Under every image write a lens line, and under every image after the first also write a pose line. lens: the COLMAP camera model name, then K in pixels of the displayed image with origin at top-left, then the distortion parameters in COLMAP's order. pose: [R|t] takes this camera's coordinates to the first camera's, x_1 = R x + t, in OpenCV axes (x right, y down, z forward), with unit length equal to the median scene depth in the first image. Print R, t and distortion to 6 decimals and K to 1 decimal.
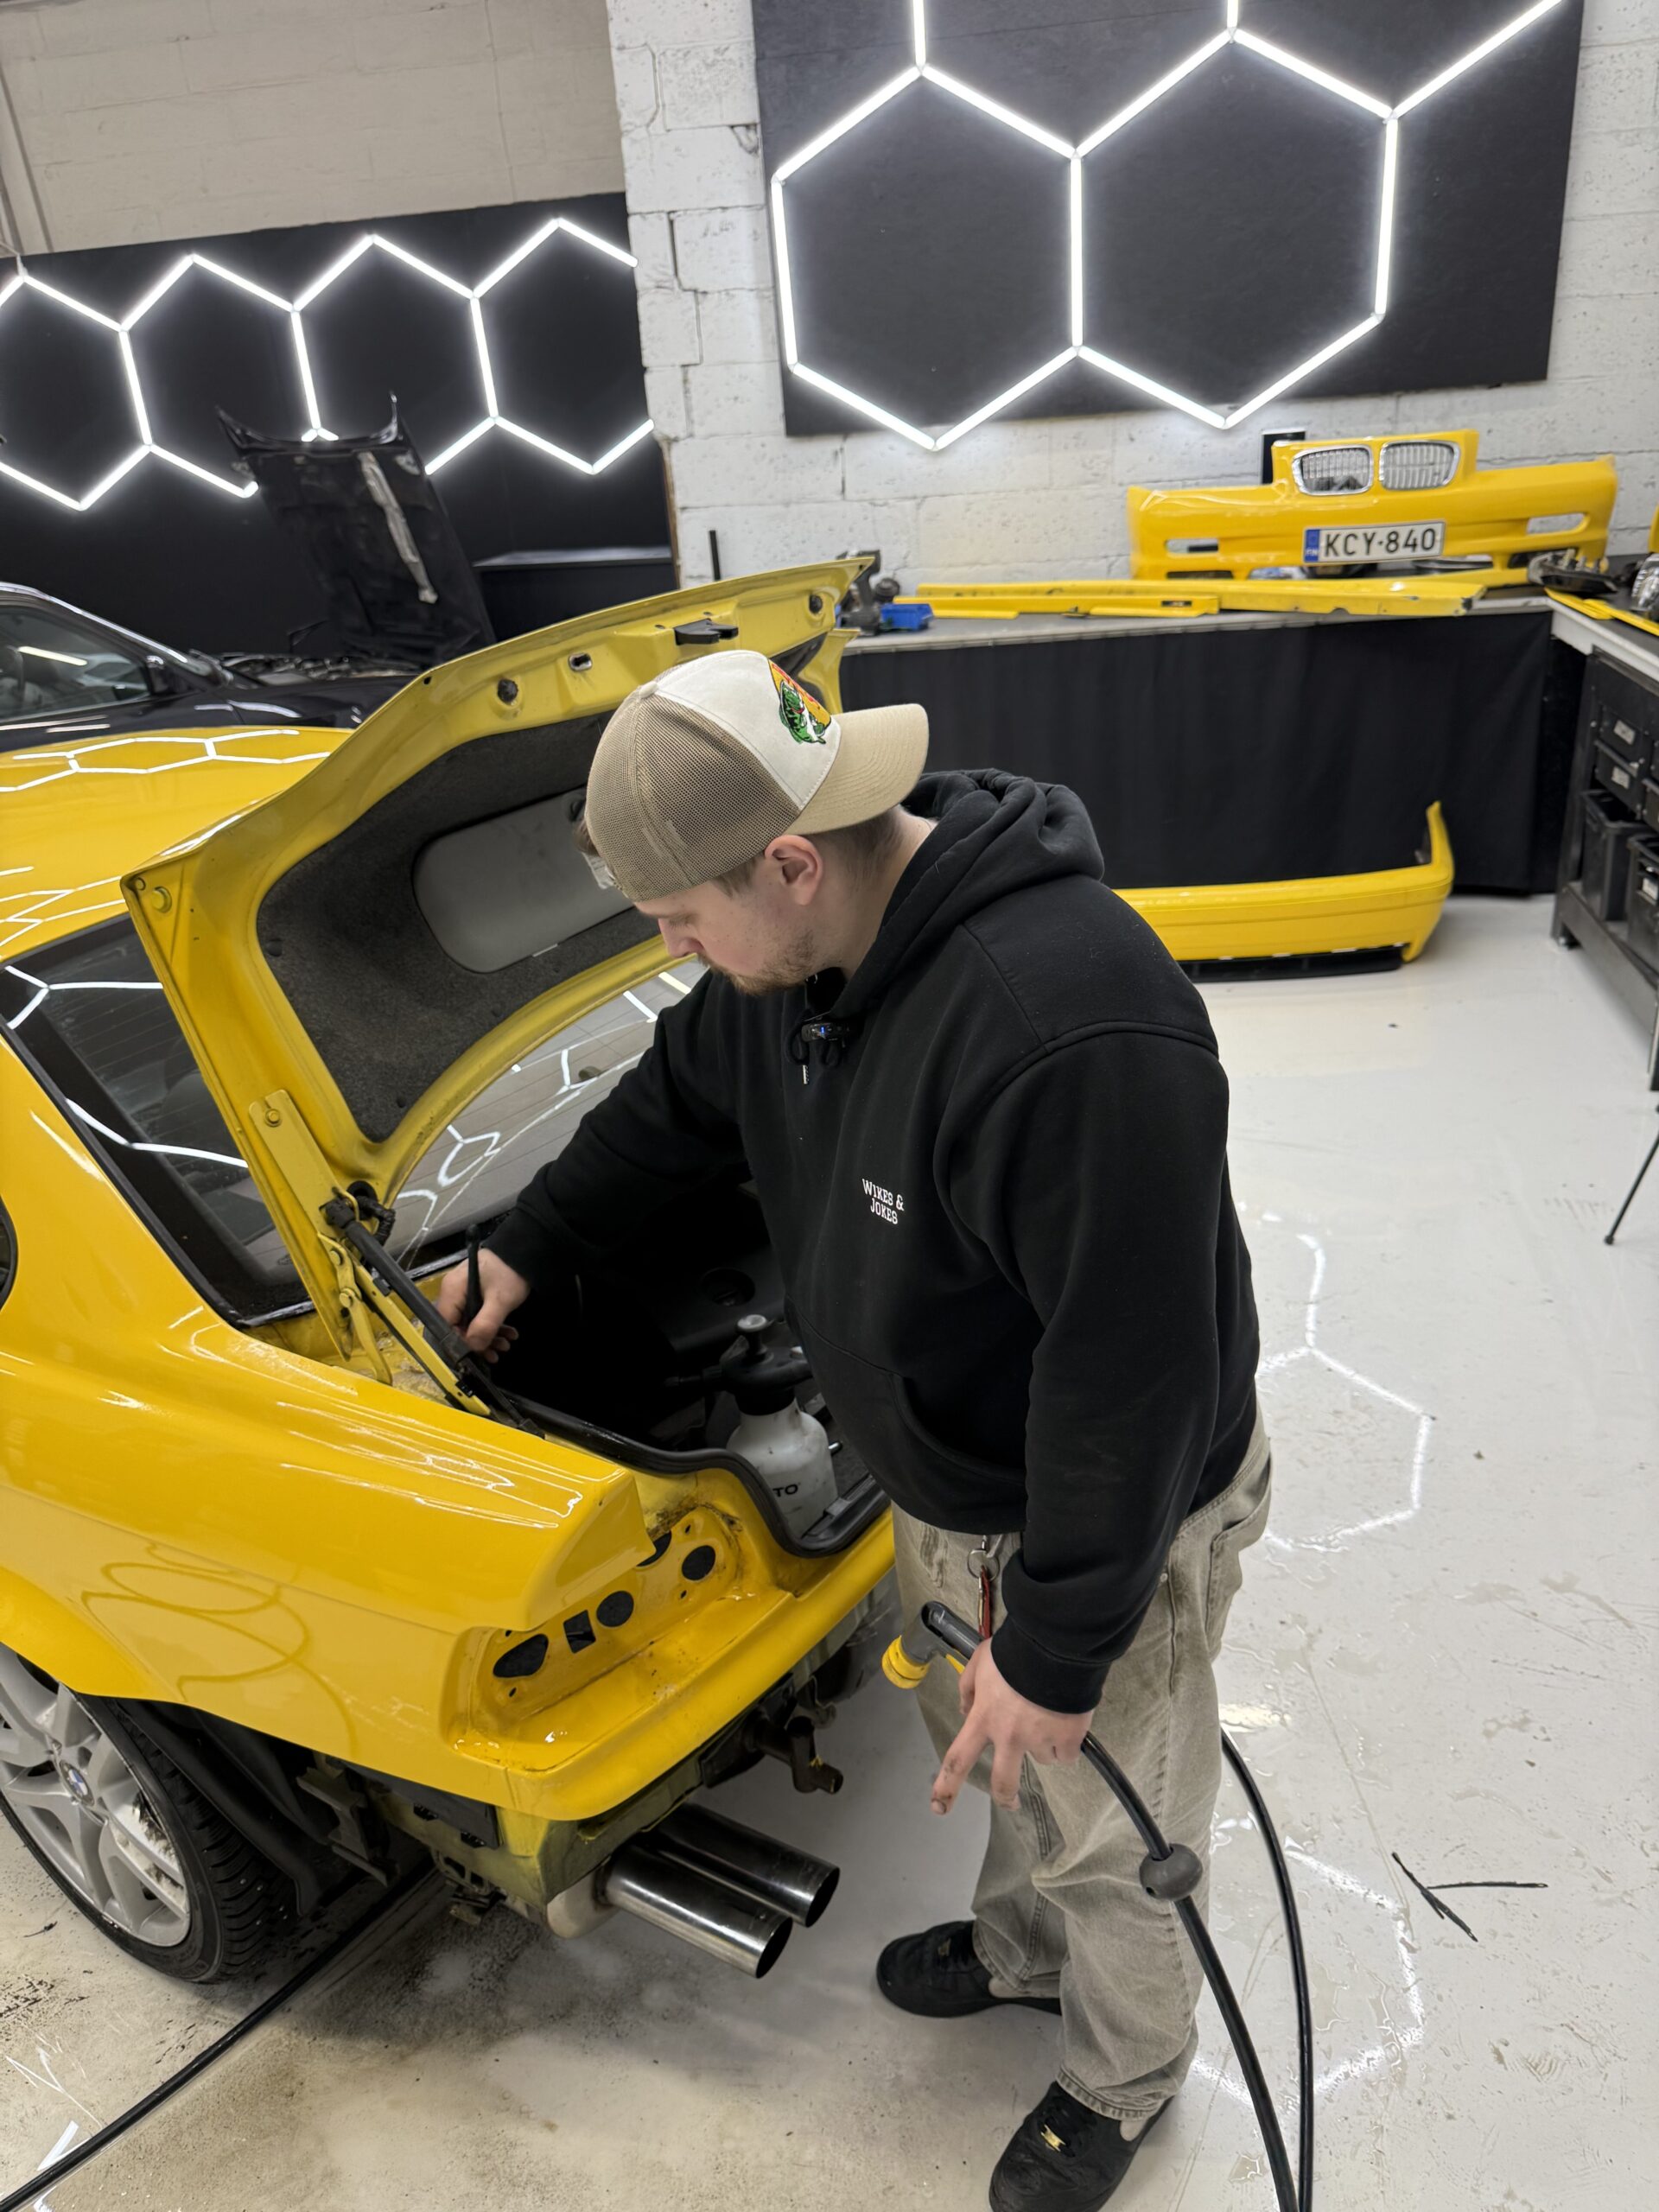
lens RADIAL K [[1568.8, 0, 854.5], [0, 1568.8, 1046.8], [0, 0, 1]] dist [0.003149, 0.002801]
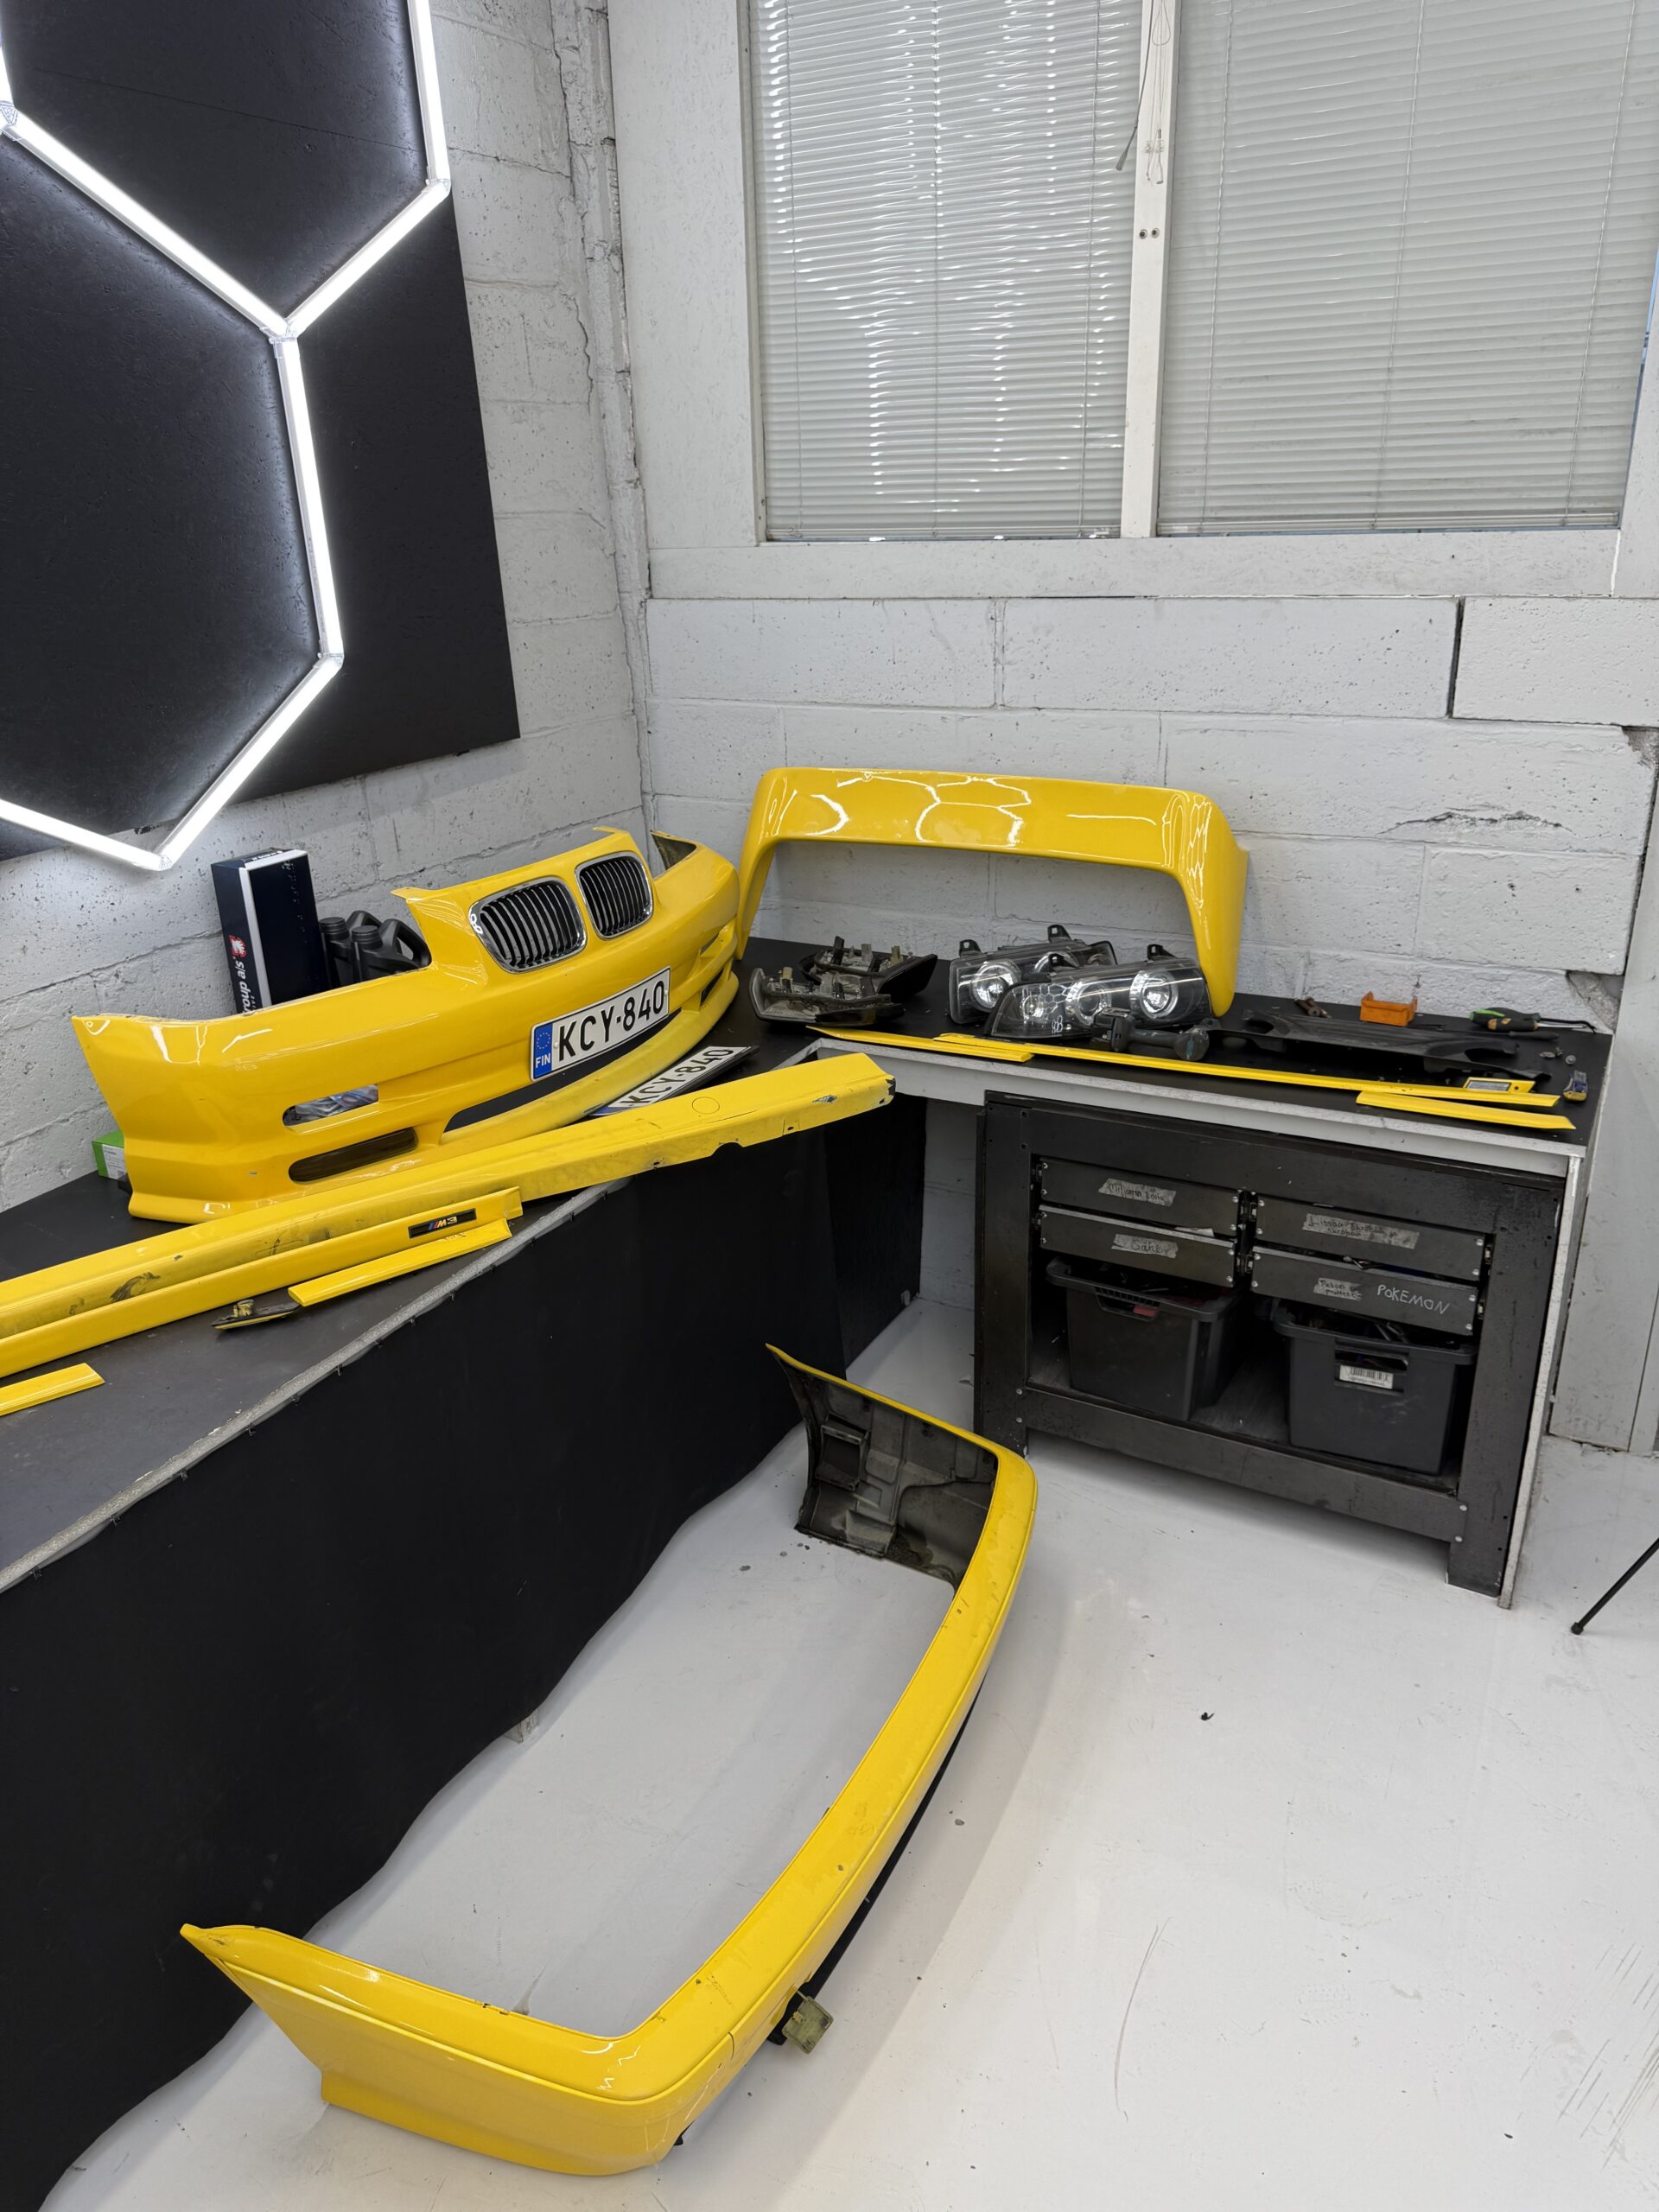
lens RADIAL K [[1577.6, 0, 829.5], [0, 1577.6, 1106.0], [0, 0, 1]] dist [0.024994, -0.032477]
pose [[0.330015, -0.293306, 0.897252, -0.183199], [0.380245, 0.911284, 0.158037, -0.321974], [-0.864004, 0.289021, 0.412266, 0.617134]]
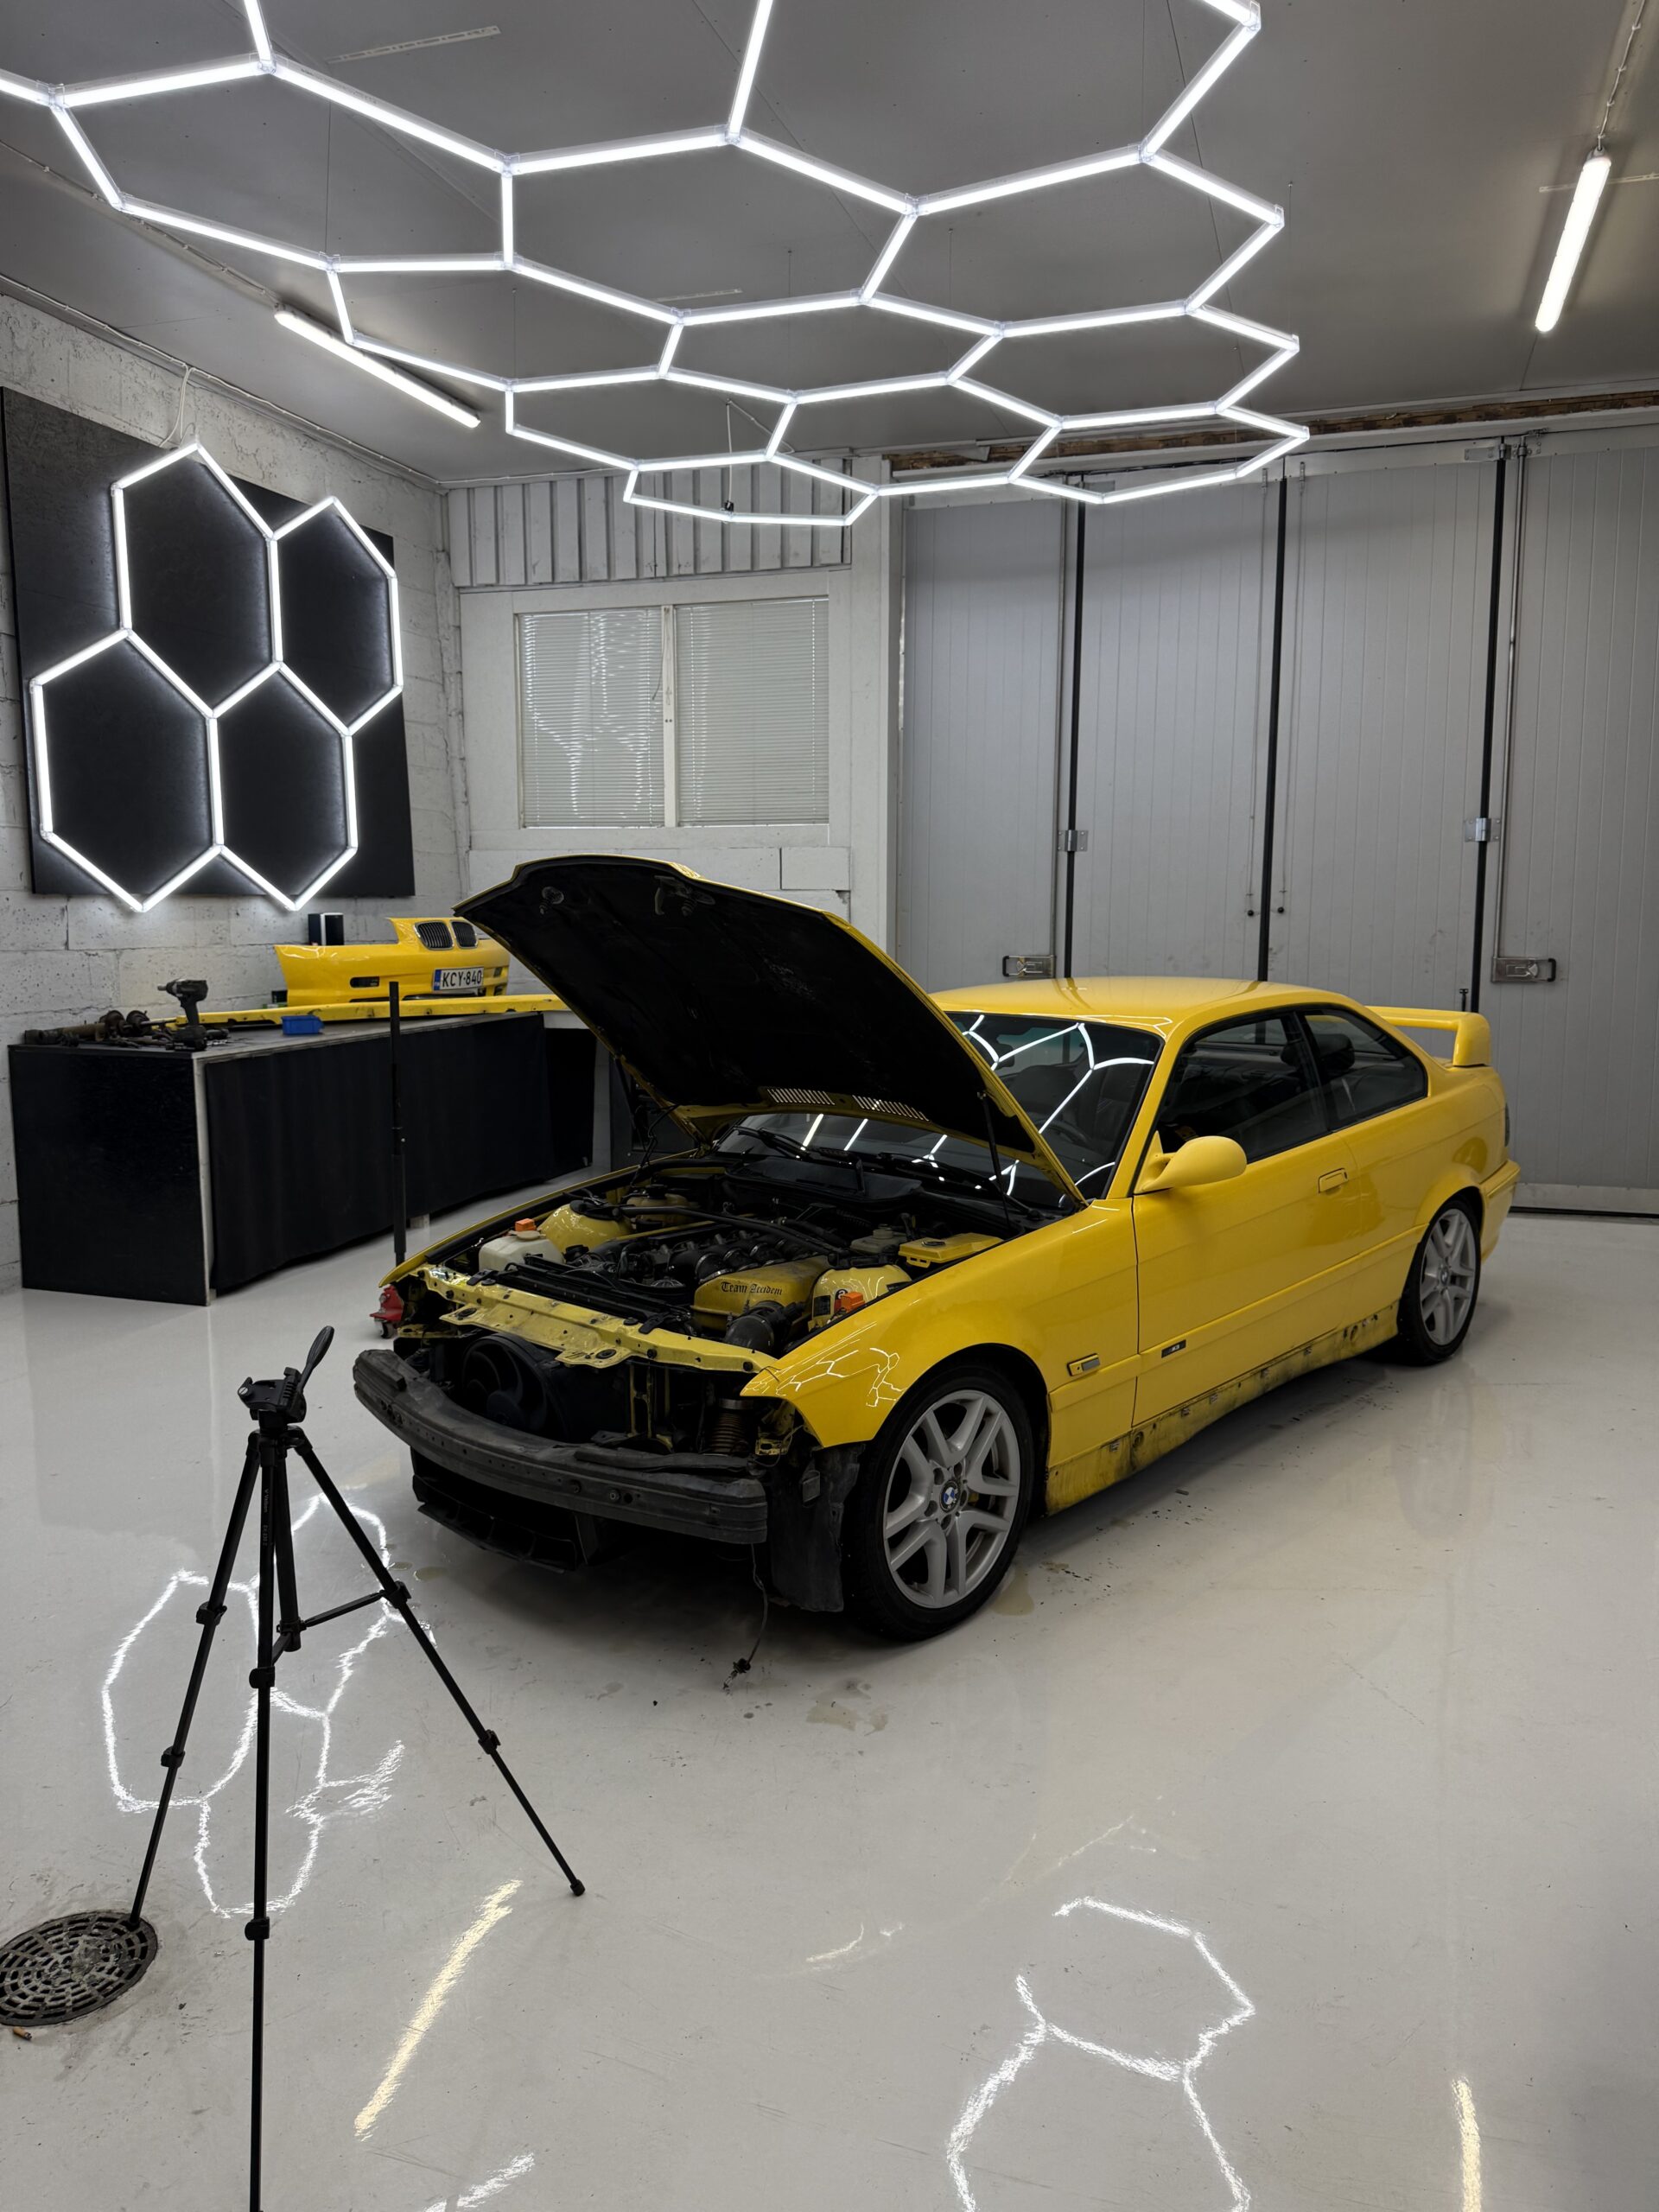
lens RADIAL K [[1564.0, 0, 850.0], [0, 1564.0, 1102.1], [0, 0, 1]] dist [0.059187, -0.101010]
pose [[0.158857, -0.052884, 0.985884, -1.094711], [0.378464, 0.925547, -0.011335, -0.028157], [-0.911883, 0.374922, 0.167044, 0.371696]]
